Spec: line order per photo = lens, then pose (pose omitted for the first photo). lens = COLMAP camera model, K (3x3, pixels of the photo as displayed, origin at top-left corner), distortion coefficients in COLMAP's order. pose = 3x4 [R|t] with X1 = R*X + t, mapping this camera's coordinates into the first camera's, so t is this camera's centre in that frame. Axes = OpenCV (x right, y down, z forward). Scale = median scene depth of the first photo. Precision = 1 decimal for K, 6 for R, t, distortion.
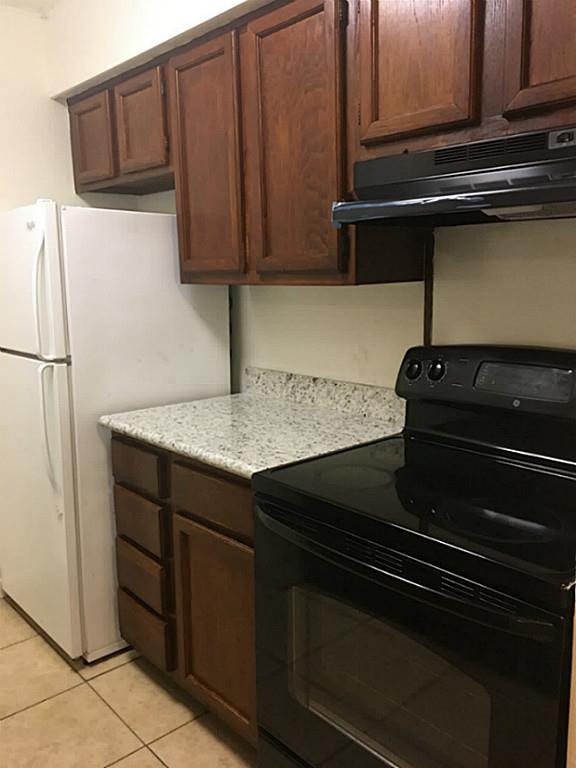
lens RADIAL K [[646.7, 0, 288.0], [0, 646.7, 384.0], [0, 0, 1]] dist [0.102707, -0.177048]
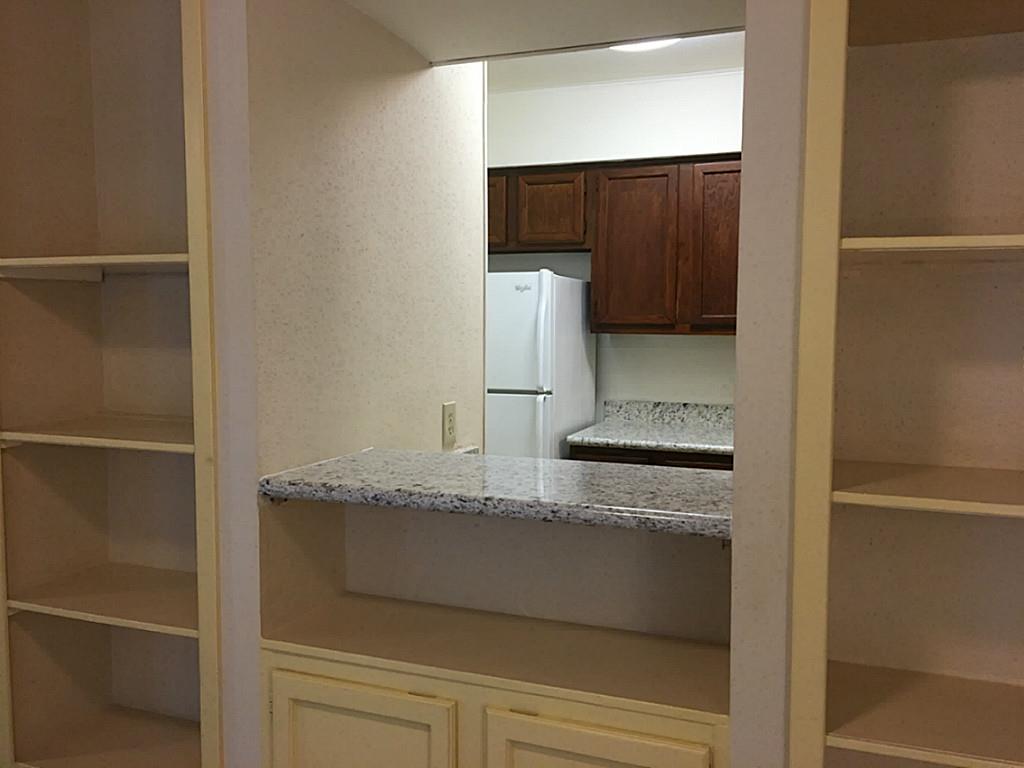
lens RADIAL K [[862.3, 0, 512.0], [0, 862.3, 384.0], [0, 0, 1]] dist [0.102707, -0.177048]
pose [[0.893379, -0.019685, 0.448872, -1.191168], [0.060245, 0.995267, -0.076257, 0.072381], [-0.445247, 0.095168, 0.890336, -0.483066]]
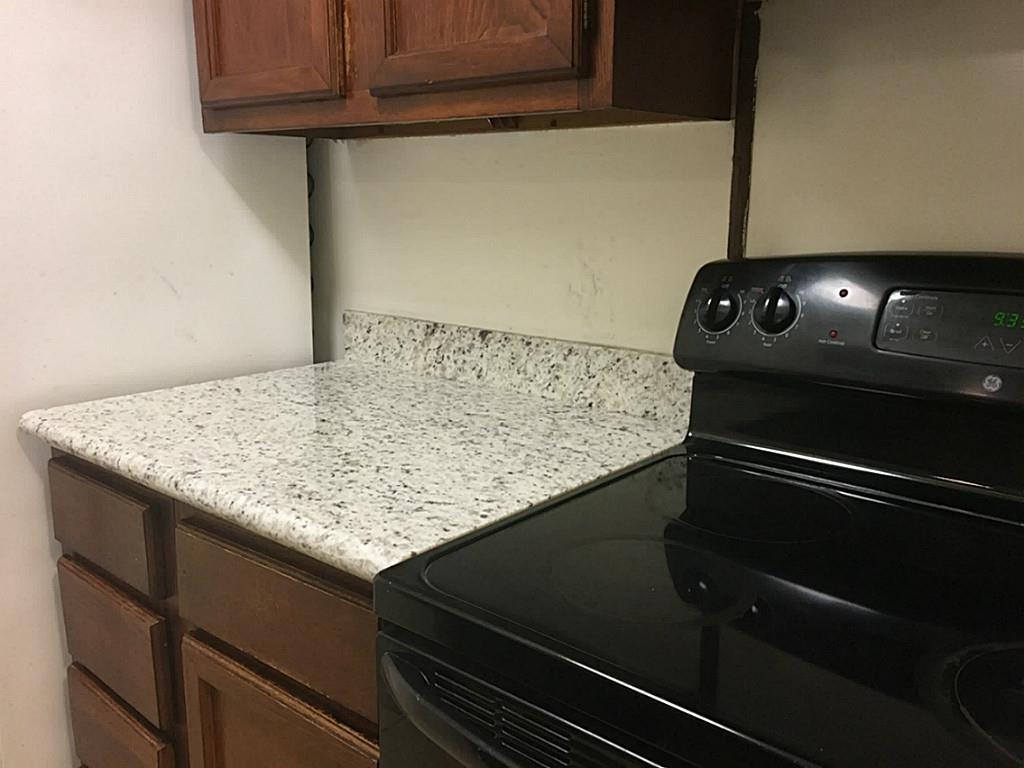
lens RADIAL K [[862.3, 0, 512.0], [0, 862.3, 384.0], [0, 0, 1]] dist [0.102707, -0.177048]
pose [[0.990414, -0.007204, 0.137945, -0.033526], [0.001305, 0.999083, 0.042807, 0.003698], [-0.138127, -0.042216, 0.989514, 0.360666]]
